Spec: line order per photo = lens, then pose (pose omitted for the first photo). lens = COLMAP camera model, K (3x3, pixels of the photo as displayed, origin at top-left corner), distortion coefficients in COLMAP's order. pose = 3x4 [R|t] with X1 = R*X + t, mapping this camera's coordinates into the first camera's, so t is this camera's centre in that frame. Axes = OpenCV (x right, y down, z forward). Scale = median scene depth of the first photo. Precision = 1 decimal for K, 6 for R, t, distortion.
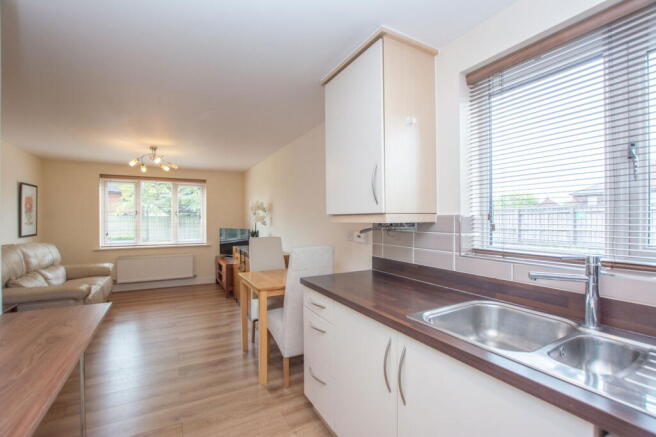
lens RADIAL K [[292.6, 0, 329.9], [0, 292.6, 219.3], [0, 0, 1]] dist [-0.014355, 0.000048]
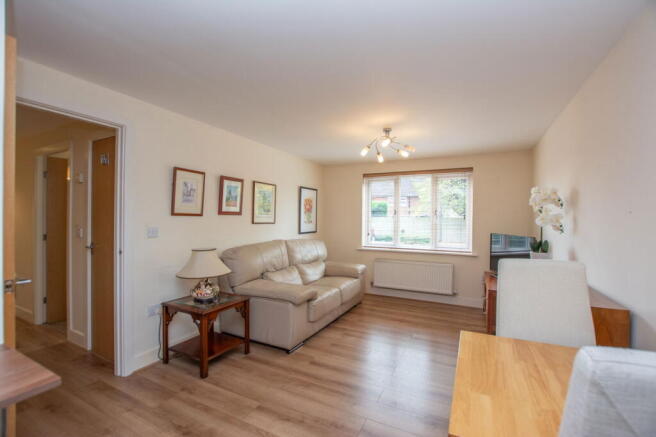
lens RADIAL K [[292.6, 0, 331.1], [0, 292.6, 224.0], [0, 0, 1]] dist [-0.014355, 0.000048]
pose [[0.575034, 0.019704, -0.817892, -0.029145], [-0.012231, 0.999805, 0.015487, 0.002683], [0.818038, 0.001099, 0.575163, 0.348135]]
